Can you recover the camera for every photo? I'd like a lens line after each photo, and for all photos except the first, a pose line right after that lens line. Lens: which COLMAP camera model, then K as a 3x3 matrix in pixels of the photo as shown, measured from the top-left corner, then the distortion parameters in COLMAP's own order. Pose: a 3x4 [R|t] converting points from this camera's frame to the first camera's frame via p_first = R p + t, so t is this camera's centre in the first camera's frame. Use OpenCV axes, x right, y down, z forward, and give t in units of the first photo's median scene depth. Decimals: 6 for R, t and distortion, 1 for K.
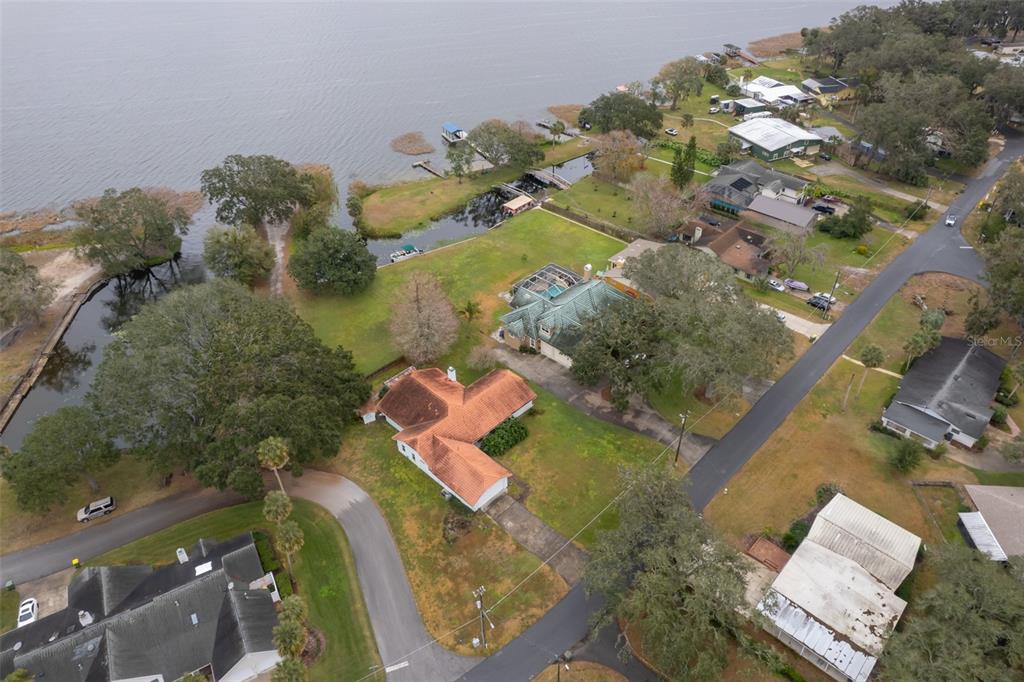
lens RADIAL K [[646.9, 0, 505.2], [0, 646.9, 338.7], [0, 0, 1]] dist [-0.006668, 0.001747]
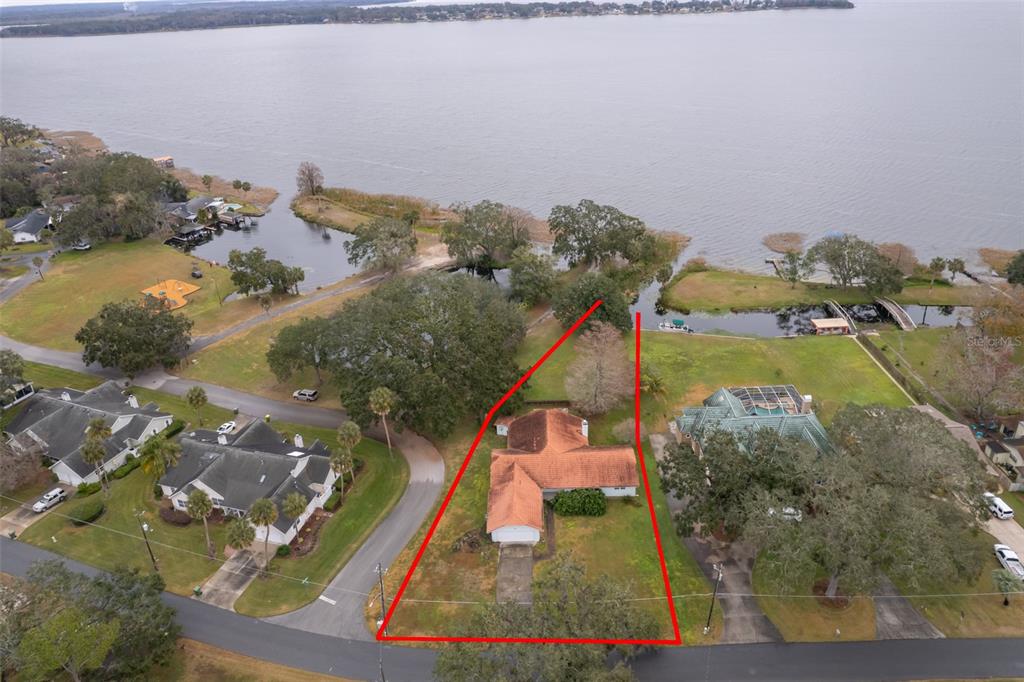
lens RADIAL K [[646.9, 0, 503.8], [0, 646.9, 339.9], [0, 0, 1]] dist [-0.006668, 0.001747]
pose [[0.714682, 0.345226, -0.608315, 0.334492], [-0.421447, 0.906646, 0.019394, -0.030085], [0.558222, 0.242512, 0.793458, 0.099909]]
